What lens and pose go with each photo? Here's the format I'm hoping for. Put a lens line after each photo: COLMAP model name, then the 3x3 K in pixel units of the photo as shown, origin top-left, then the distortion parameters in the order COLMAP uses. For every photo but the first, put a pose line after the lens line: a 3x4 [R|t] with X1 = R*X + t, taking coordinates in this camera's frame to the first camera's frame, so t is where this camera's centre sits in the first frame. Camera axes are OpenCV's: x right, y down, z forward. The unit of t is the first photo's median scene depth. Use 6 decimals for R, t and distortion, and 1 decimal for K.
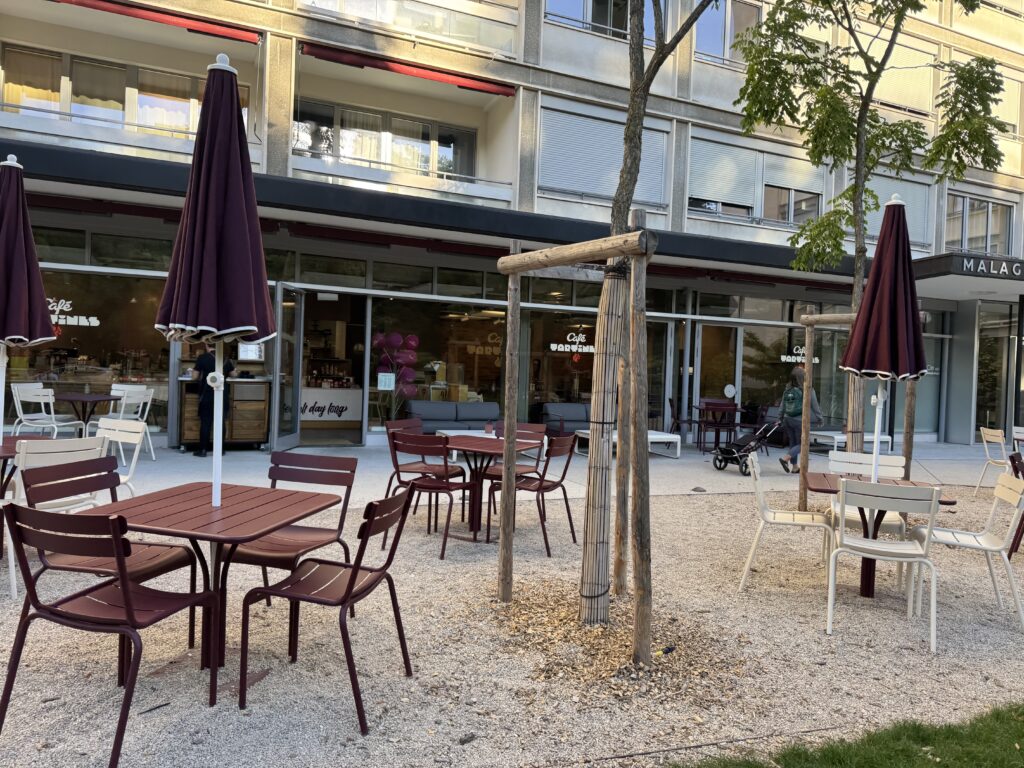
lens RADIAL K [[720.4, 0, 512.3], [0, 720.4, 386.1], [0, 0, 1]] dist [0.014251, -0.009404]
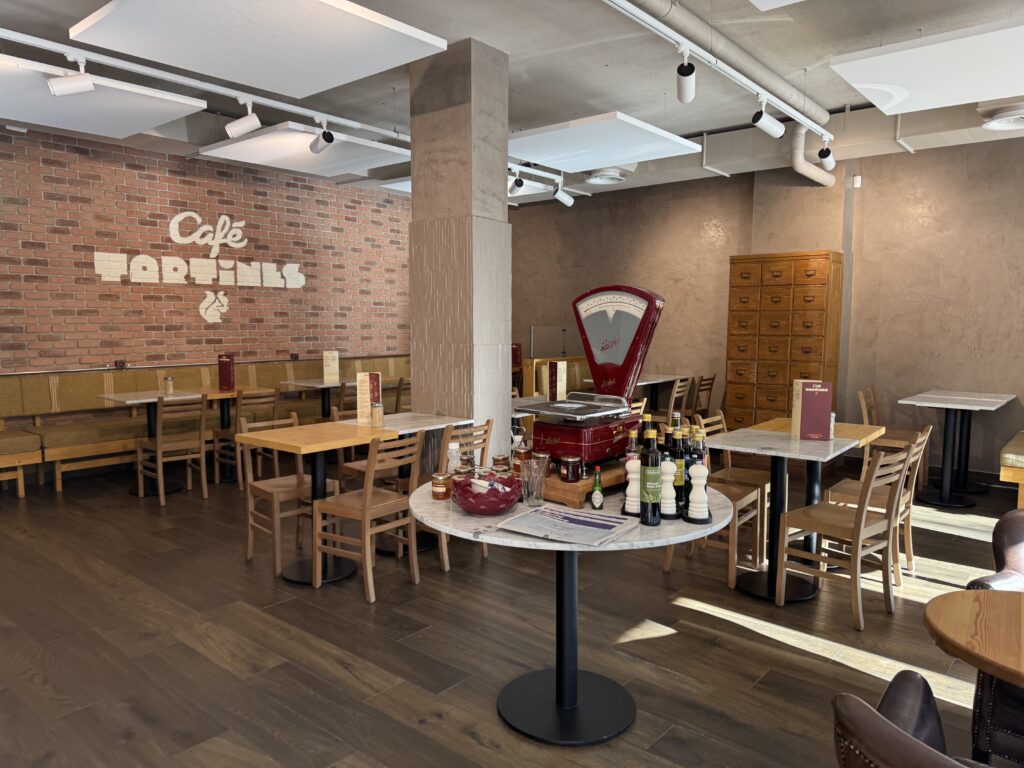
lens RADIAL K [[720.4, 0, 511.5], [0, 720.4, 386.8], [0, 0, 1]] dist [0.014251, -0.009404]
pose [[0.894845, -0.076334, 0.439802, 0.067241], [0.032587, 0.993812, 0.106188, -0.034647], [-0.445186, -0.080690, 0.891795, 0.706653]]
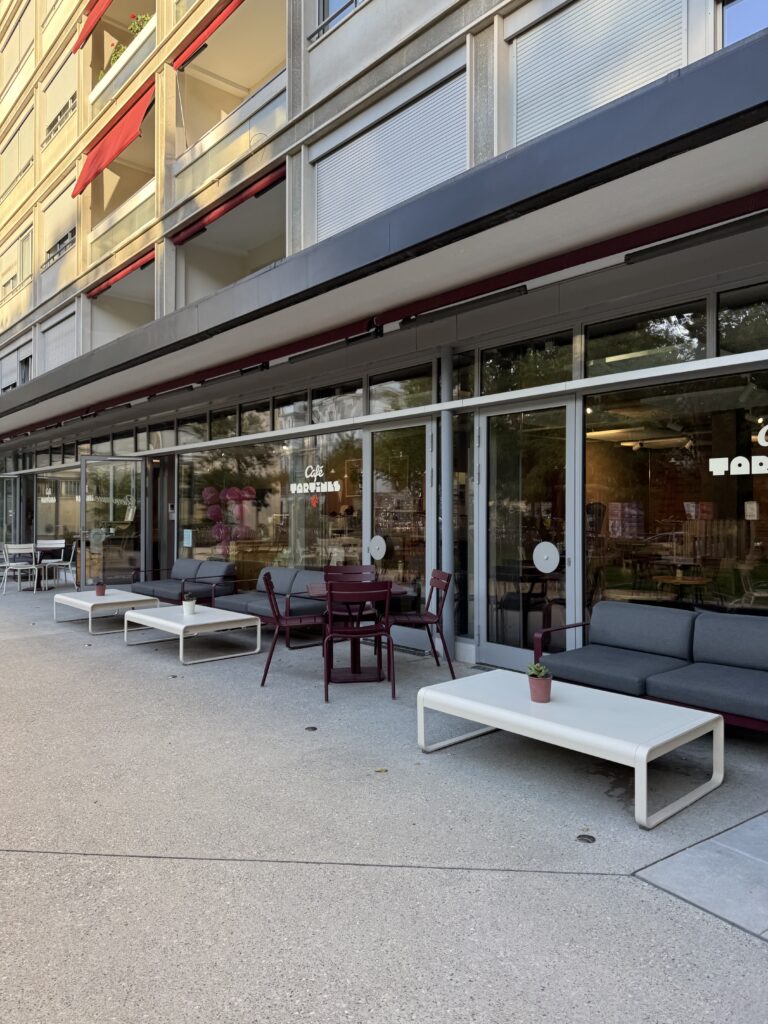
lens RADIAL K [[720.4, 0, 384.2], [0, 720.4, 510.3], [0, 0, 1]] dist [0.014251, -0.009404]
pose [[0.302710, -0.035055, -0.952438, 0.747312], [0.009594, 0.999385, -0.033733, -0.007677], [0.953034, 0.001074, 0.302860, 0.857199]]
